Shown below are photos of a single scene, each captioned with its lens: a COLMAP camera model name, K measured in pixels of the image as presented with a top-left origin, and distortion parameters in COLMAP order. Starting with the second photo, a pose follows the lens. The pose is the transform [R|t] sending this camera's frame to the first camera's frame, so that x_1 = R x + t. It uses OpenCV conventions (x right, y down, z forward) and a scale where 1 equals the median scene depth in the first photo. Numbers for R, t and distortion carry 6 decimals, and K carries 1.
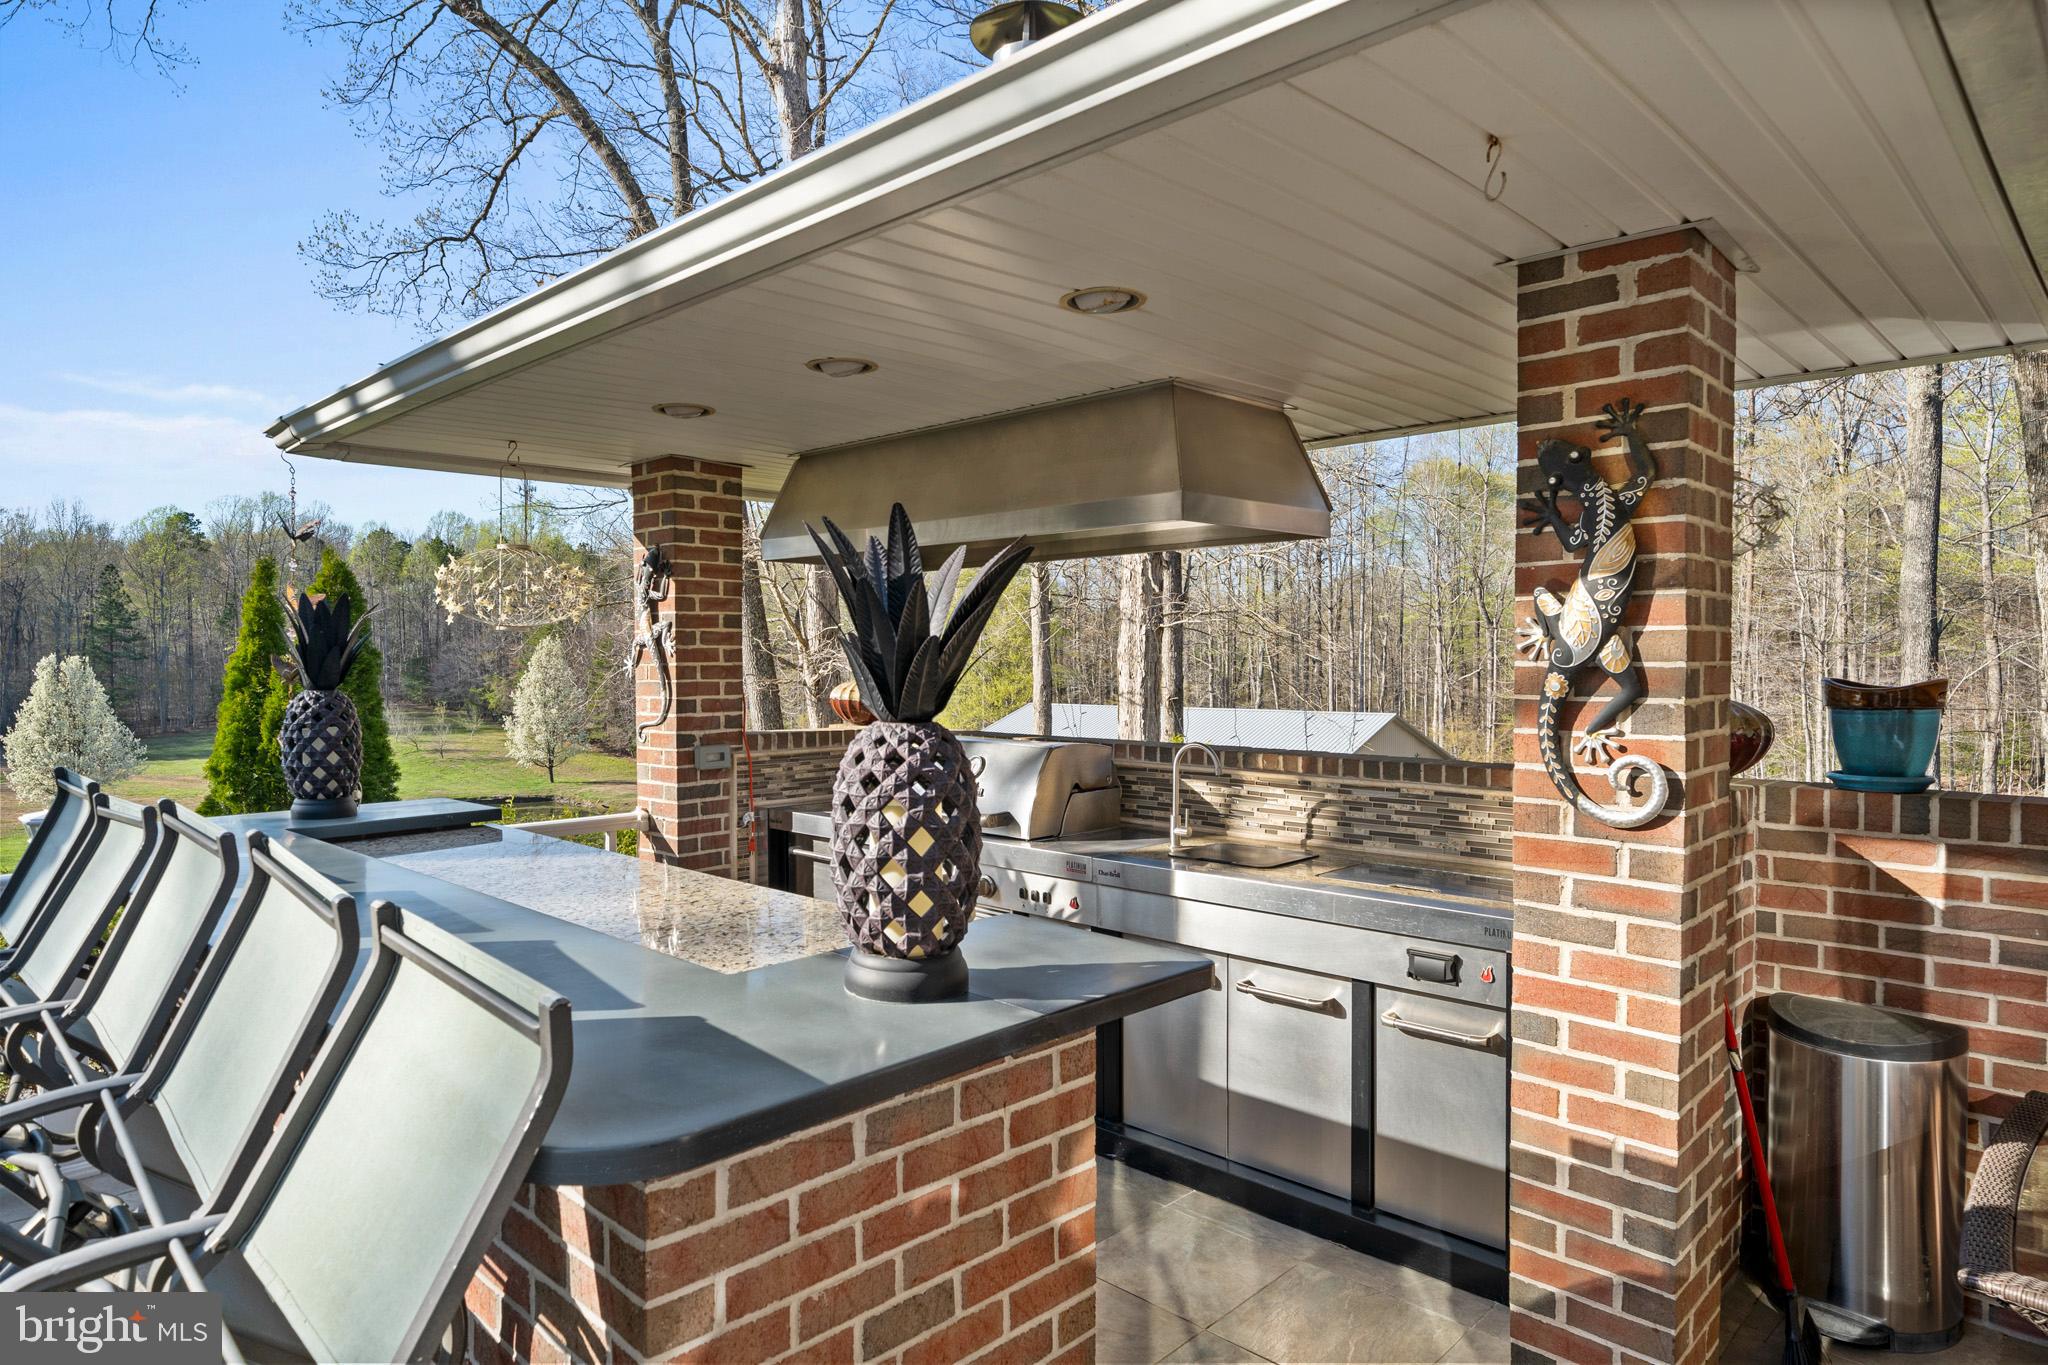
lens RADIAL K [[1197.6, 0, 1025.2], [0, 1197.6, 672.9], [0, 0, 1]] dist [-0.003980, -0.000379]
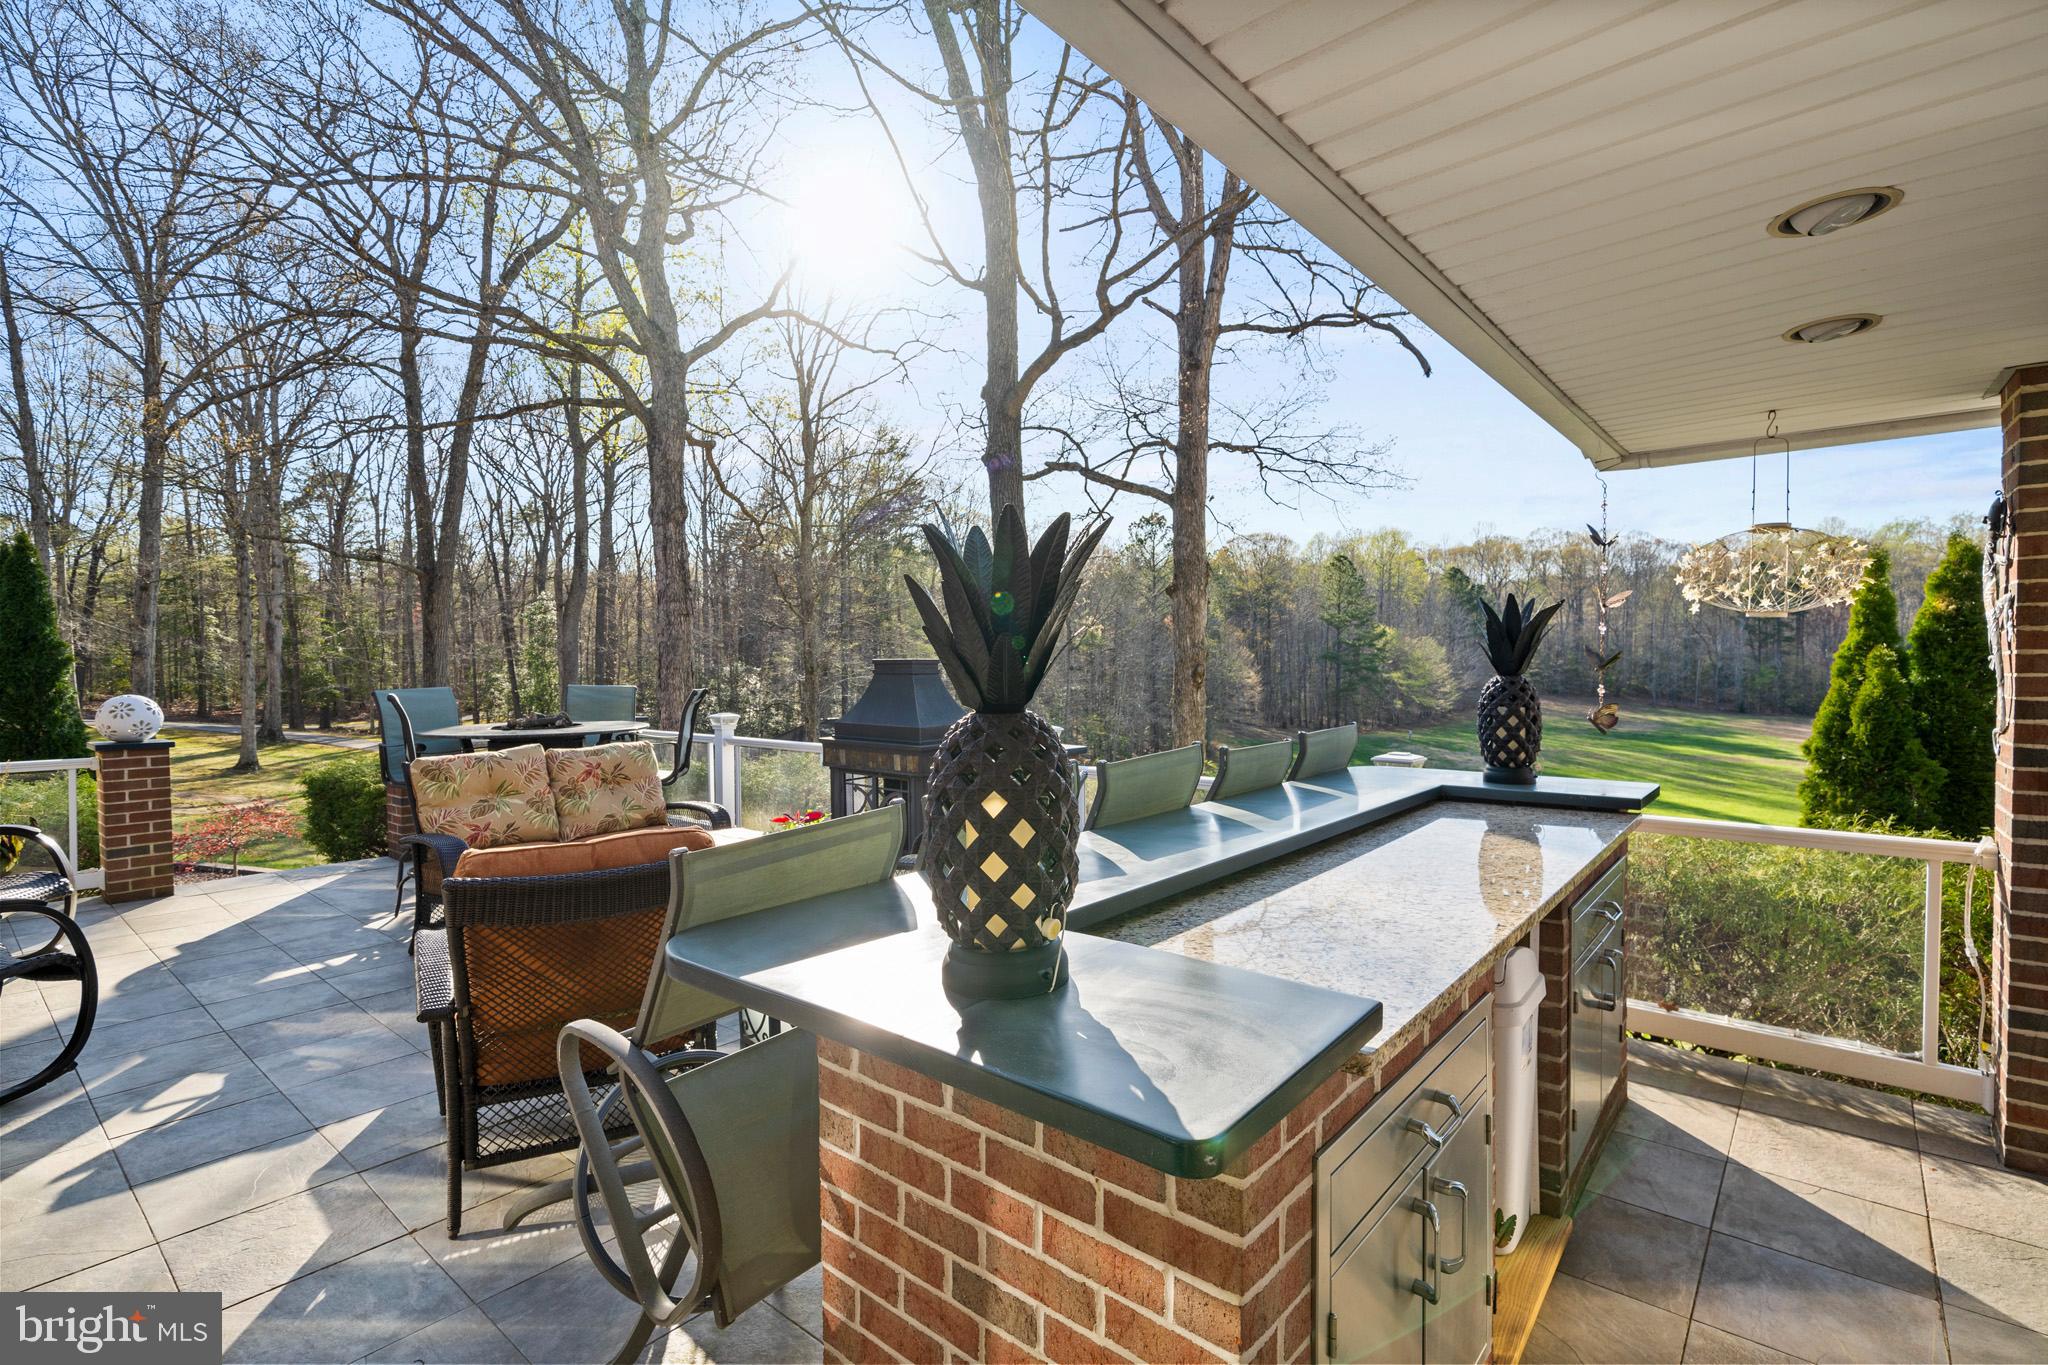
lens RADIAL K [[946.8, 0, 1026.2], [0, 946.8, 682.0], [0, 0, 1]] dist [-0.000384, -0.000096]
pose [[0.073021, 0.029207, -0.996903, 0.264782], [-0.006256, 0.999565, 0.028827, -0.002717], [0.997311, 0.004132, 0.073172, 0.373452]]
